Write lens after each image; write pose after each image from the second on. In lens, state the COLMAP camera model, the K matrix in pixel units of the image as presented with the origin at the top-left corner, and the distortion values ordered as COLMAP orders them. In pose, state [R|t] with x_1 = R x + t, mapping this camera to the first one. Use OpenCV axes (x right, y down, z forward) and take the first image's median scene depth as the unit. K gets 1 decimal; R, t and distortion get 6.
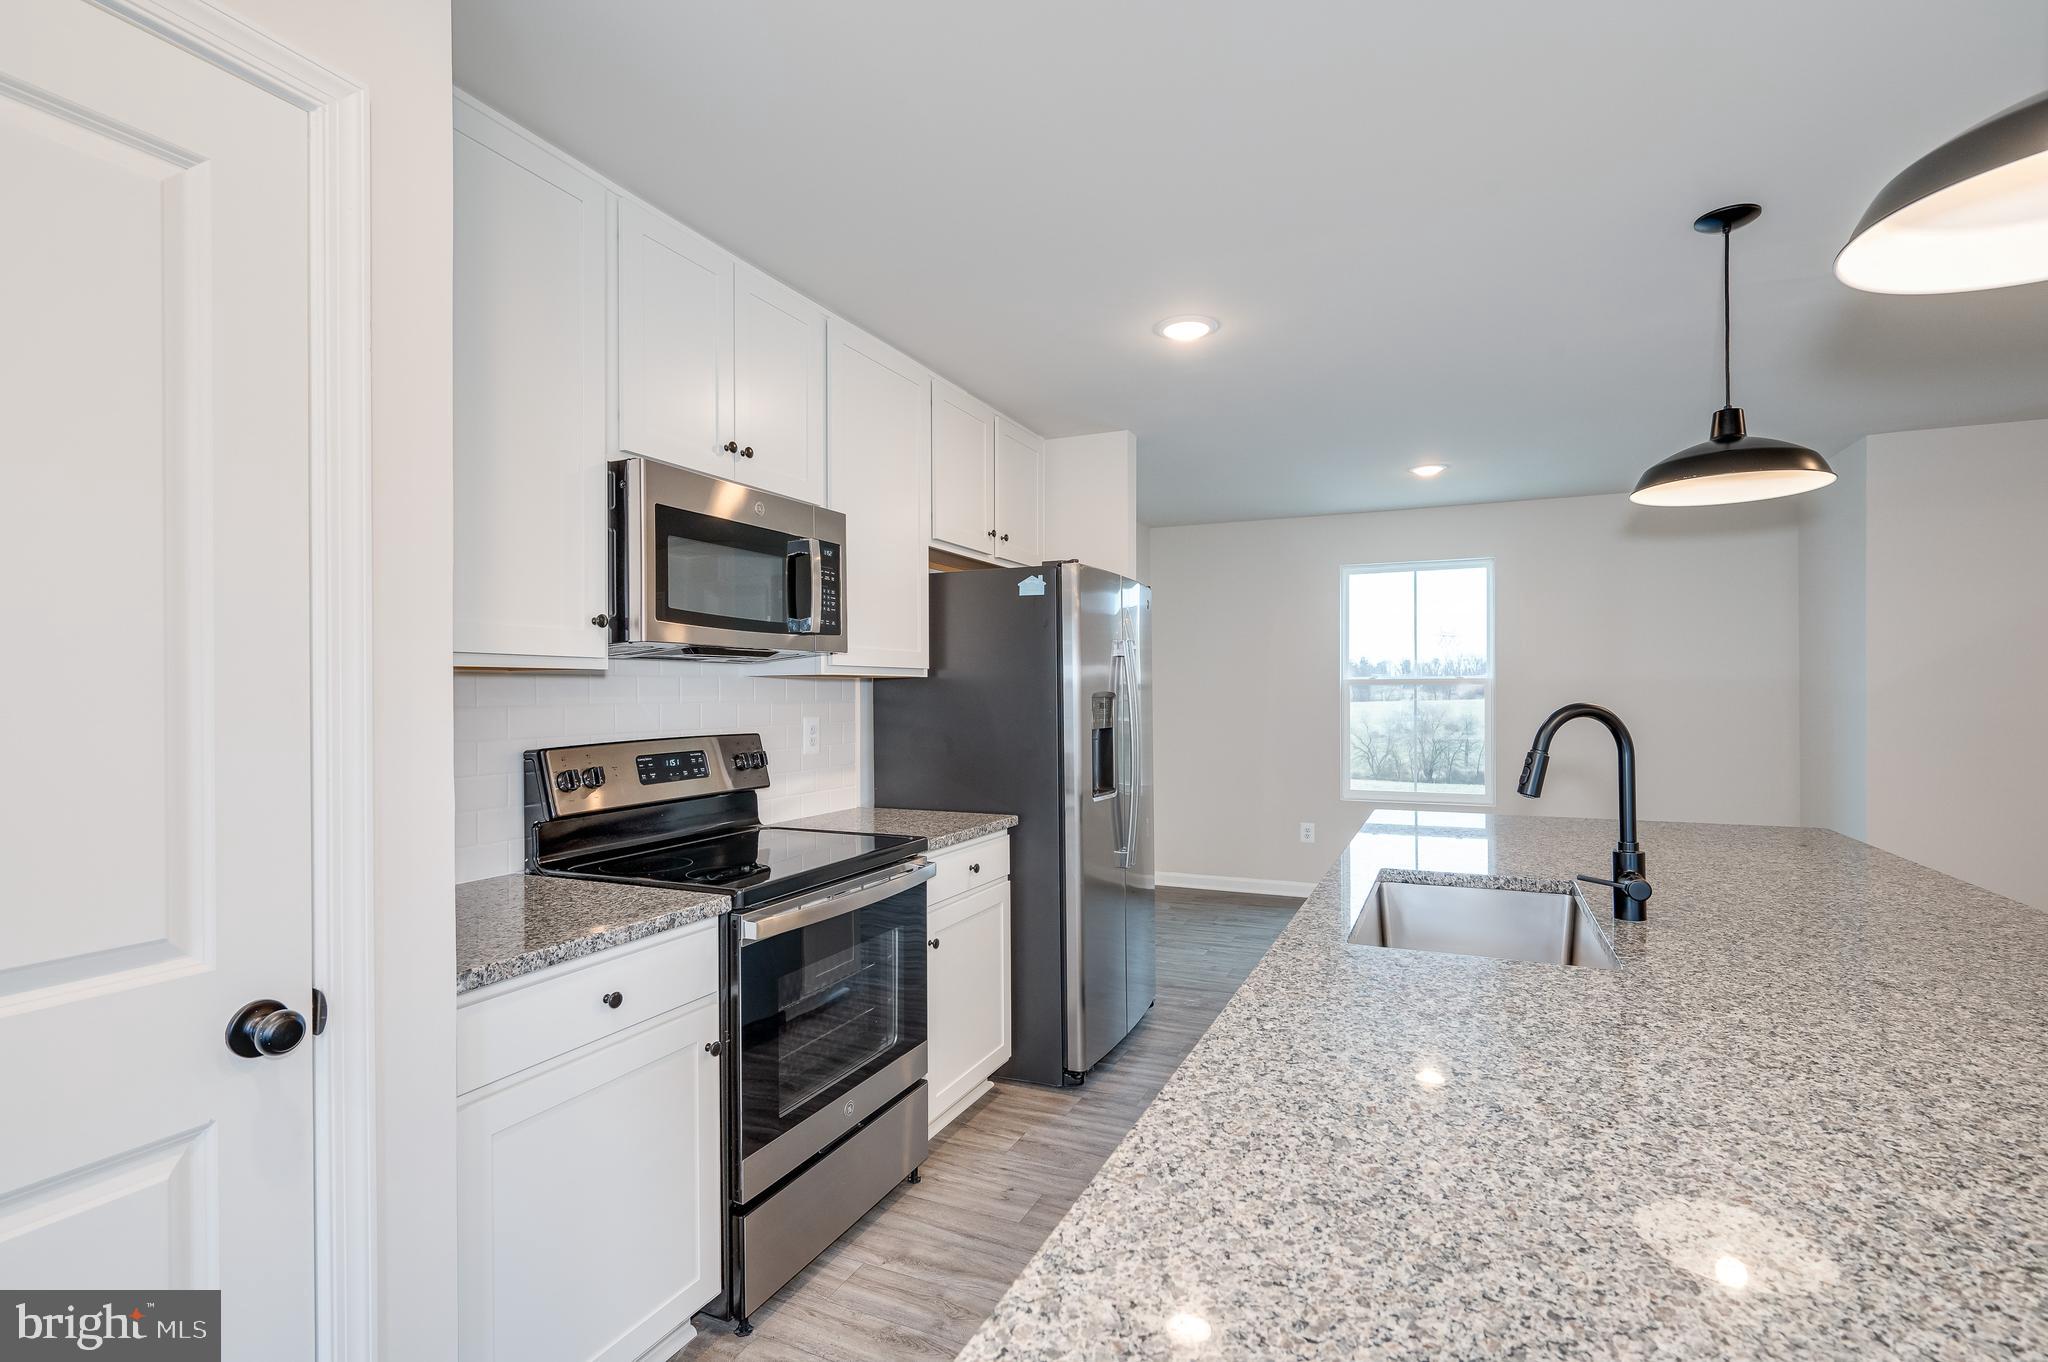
lens RADIAL K [[972.4, 0, 1024.0], [0, 972.4, 681.0], [0, 0, 1]] dist [0.000832, -0.000077]
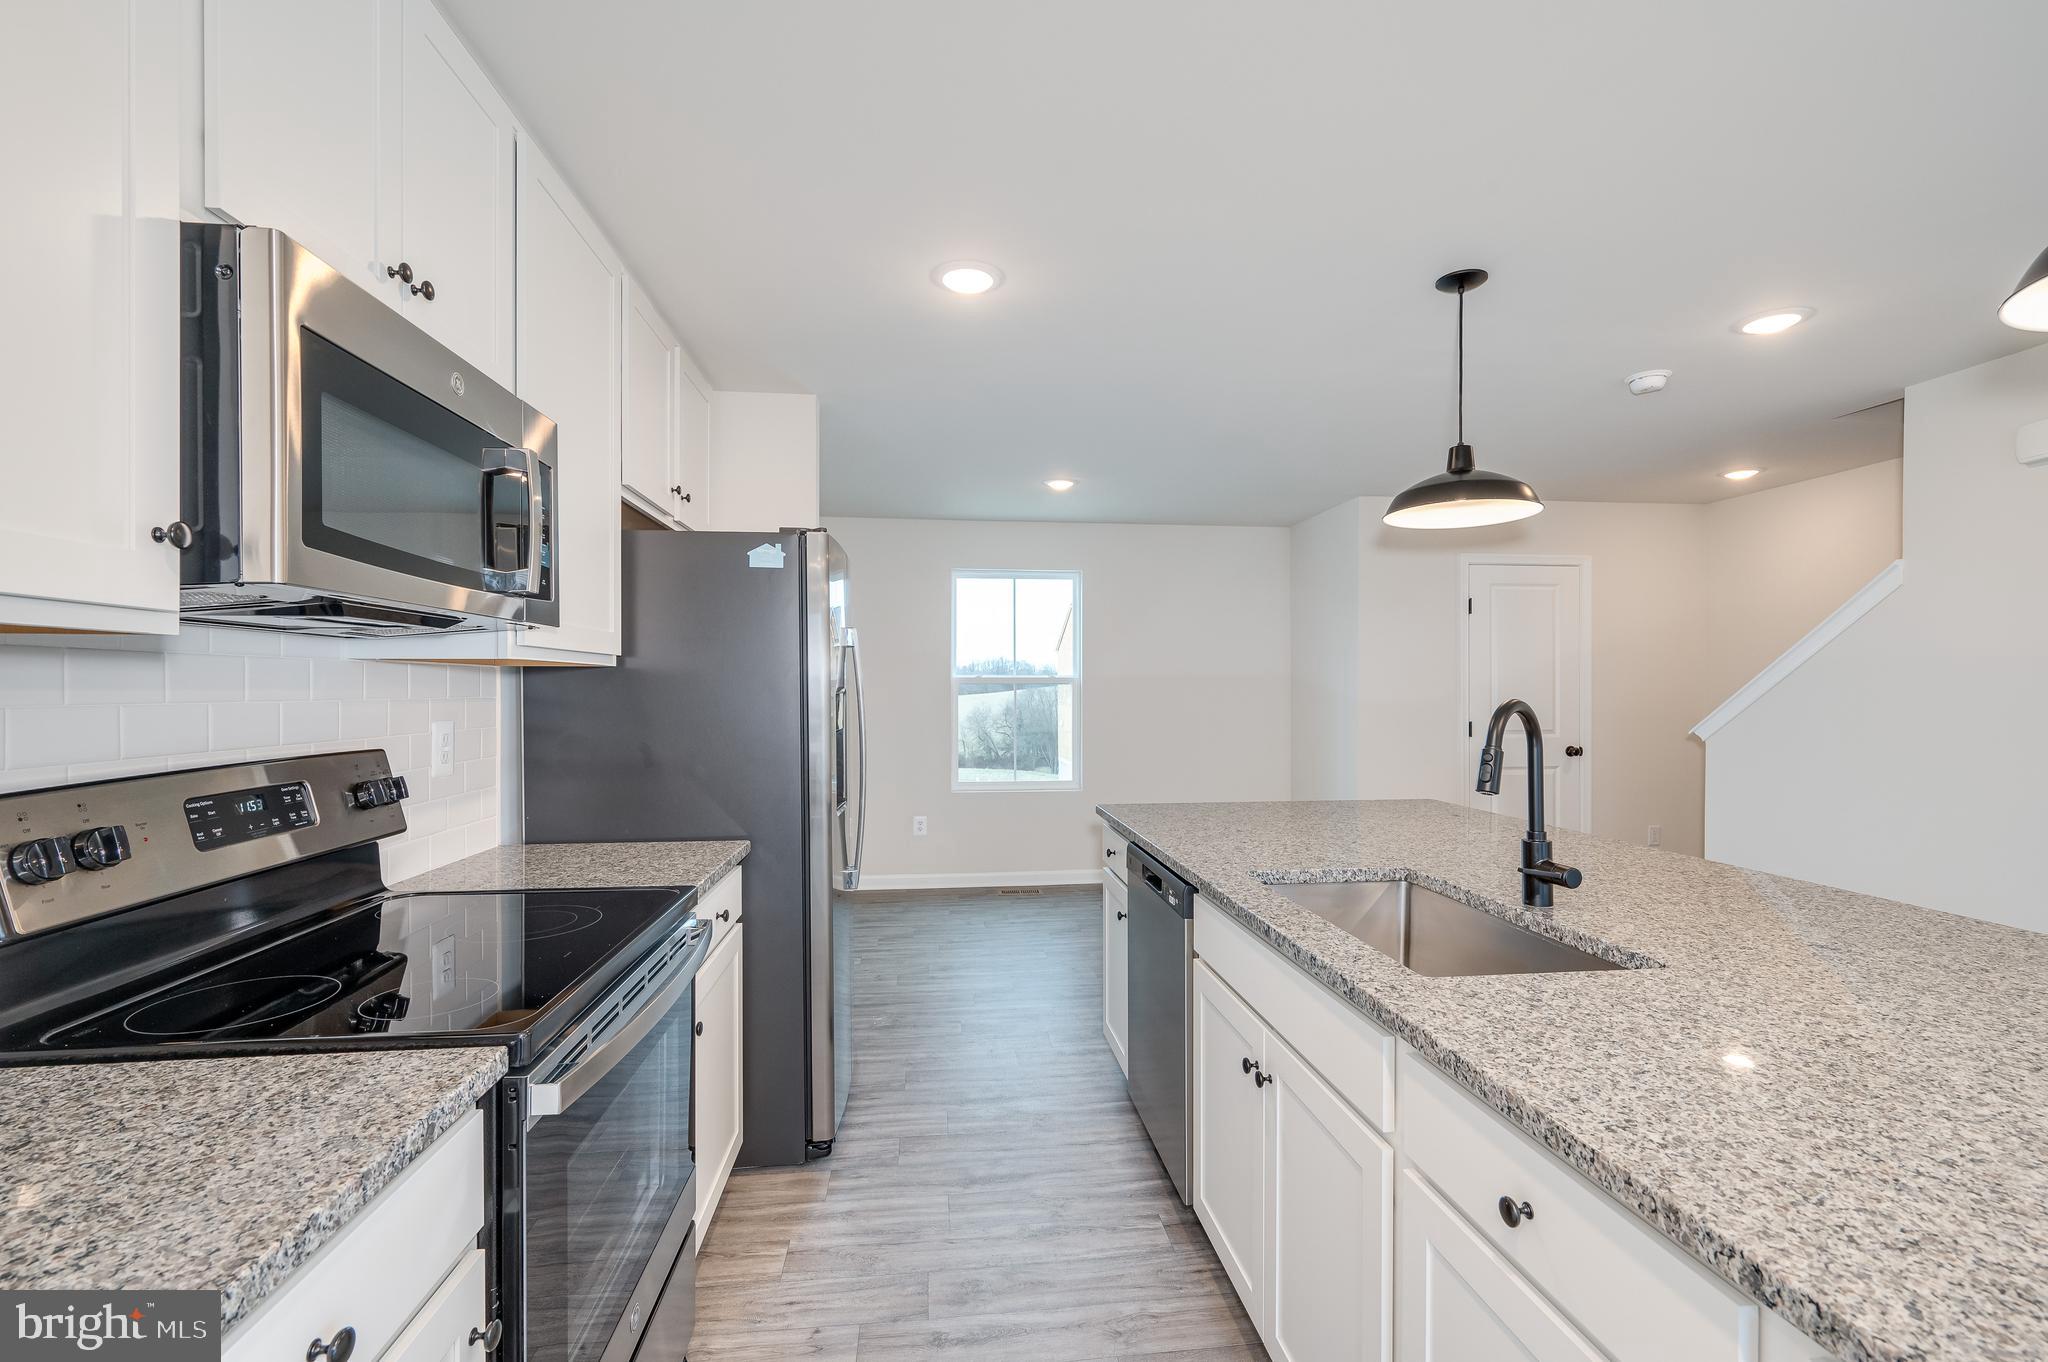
lens RADIAL K [[893.1, 0, 1025.6], [0, 893.1, 684.7], [0, 0, 1]] dist [0.000579, 0.000145]
pose [[0.858362, 0.006647, 0.513002, -0.235218], [-0.009434, 0.999951, 0.002829, 0.006814], [-0.512958, -0.007268, 0.858383, 0.309122]]
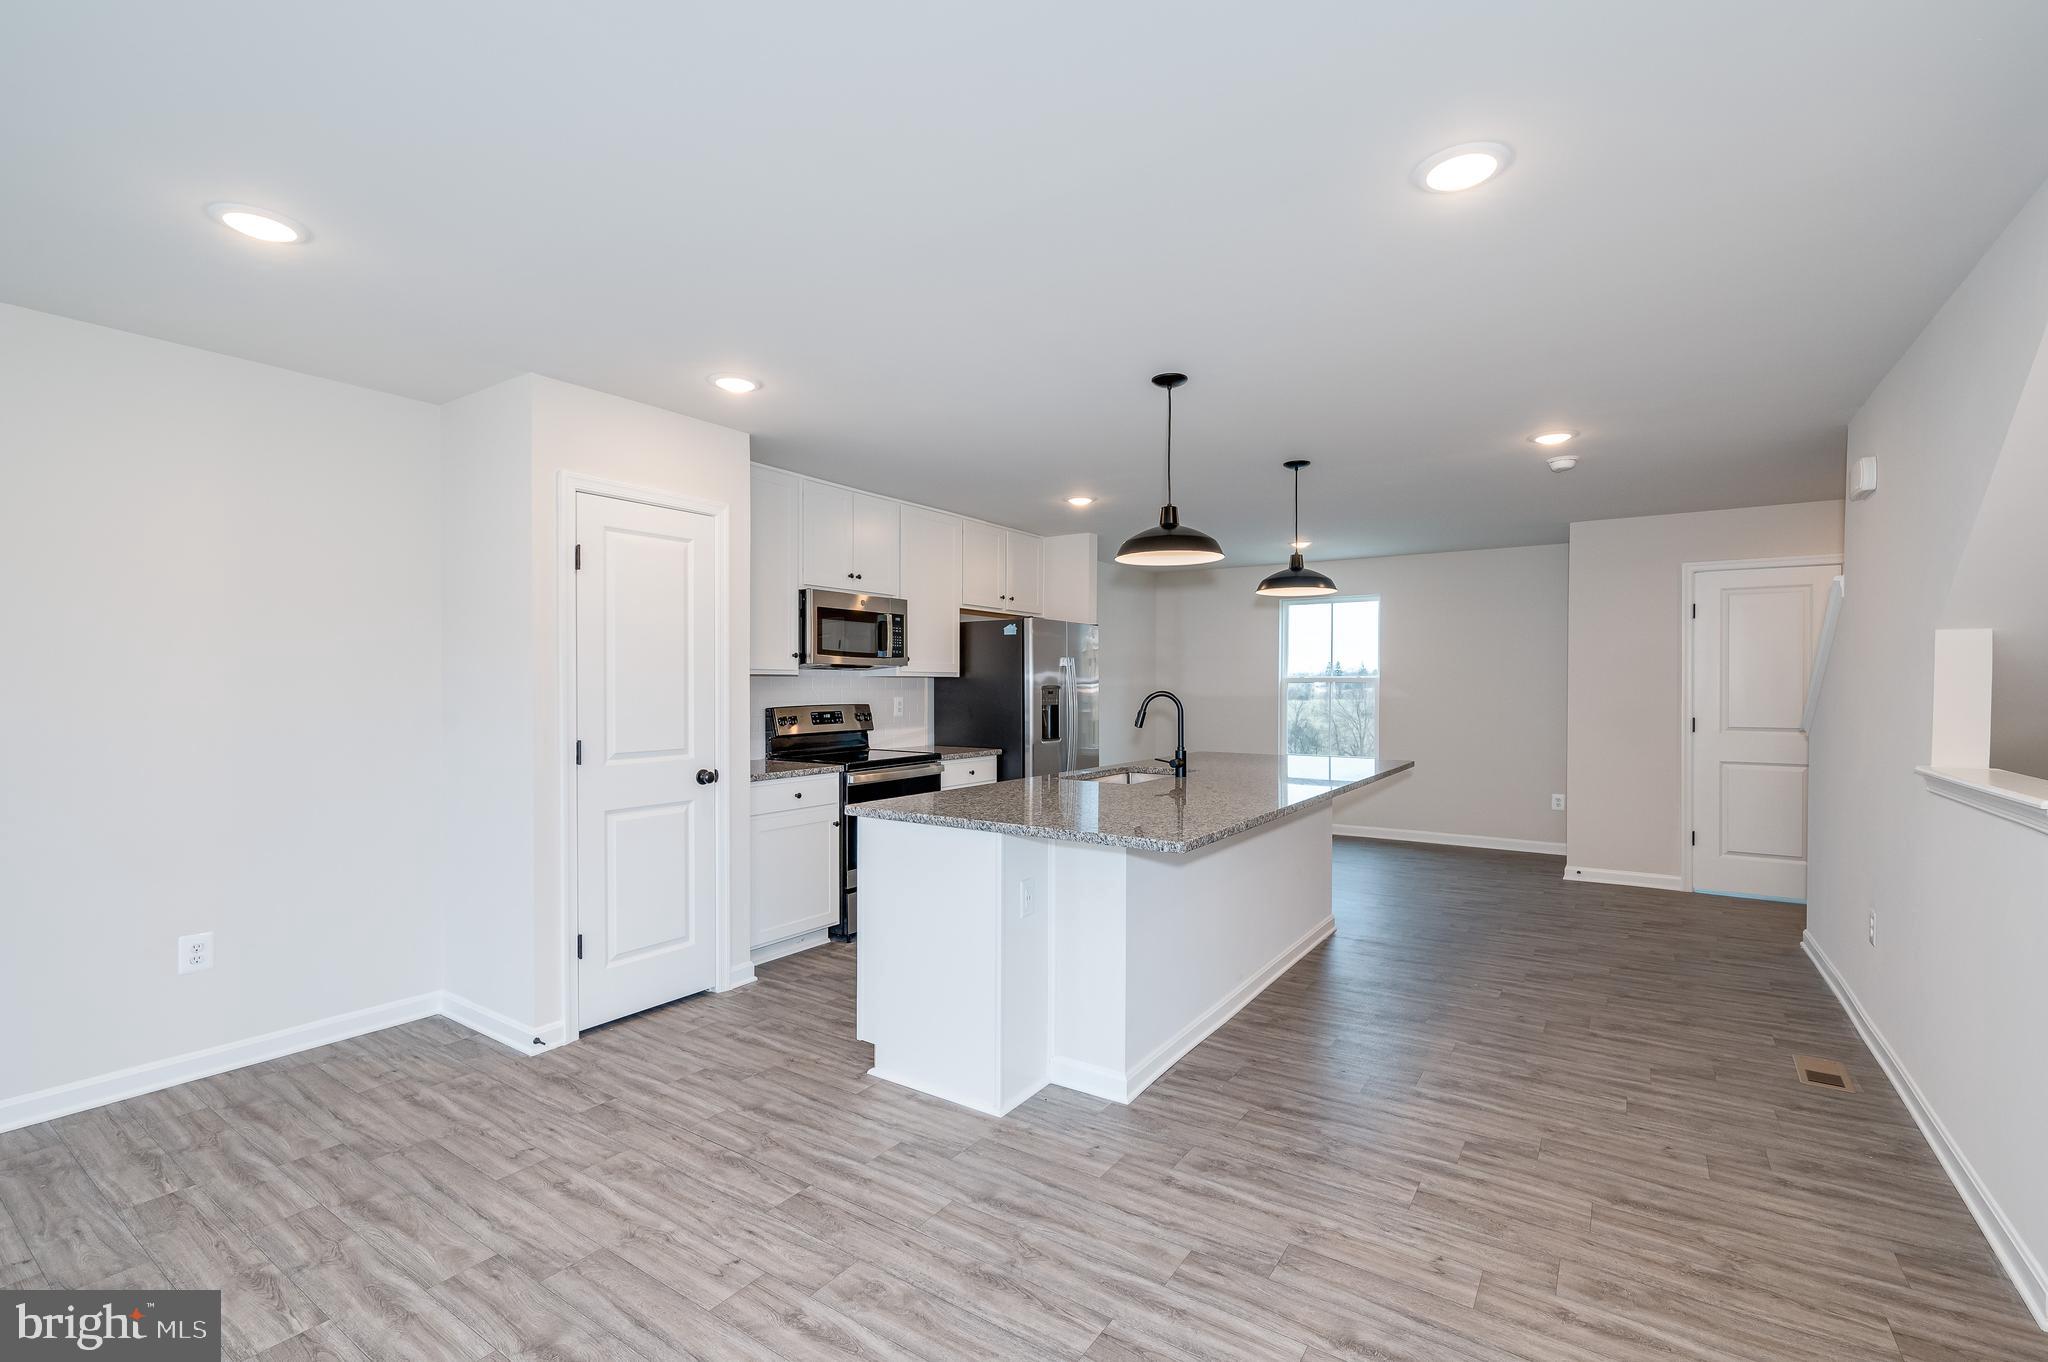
lens RADIAL K [[893.1, 0, 1025.6], [0, 893.1, 684.7], [0, 0, 1]] dist [0.000579, 0.000145]
pose [[0.985731, 0.006436, -0.168204, 0.417157], [-0.004641, 0.999928, 0.011063, -0.011561], [0.168263, -0.010124, 0.985690, -0.908922]]
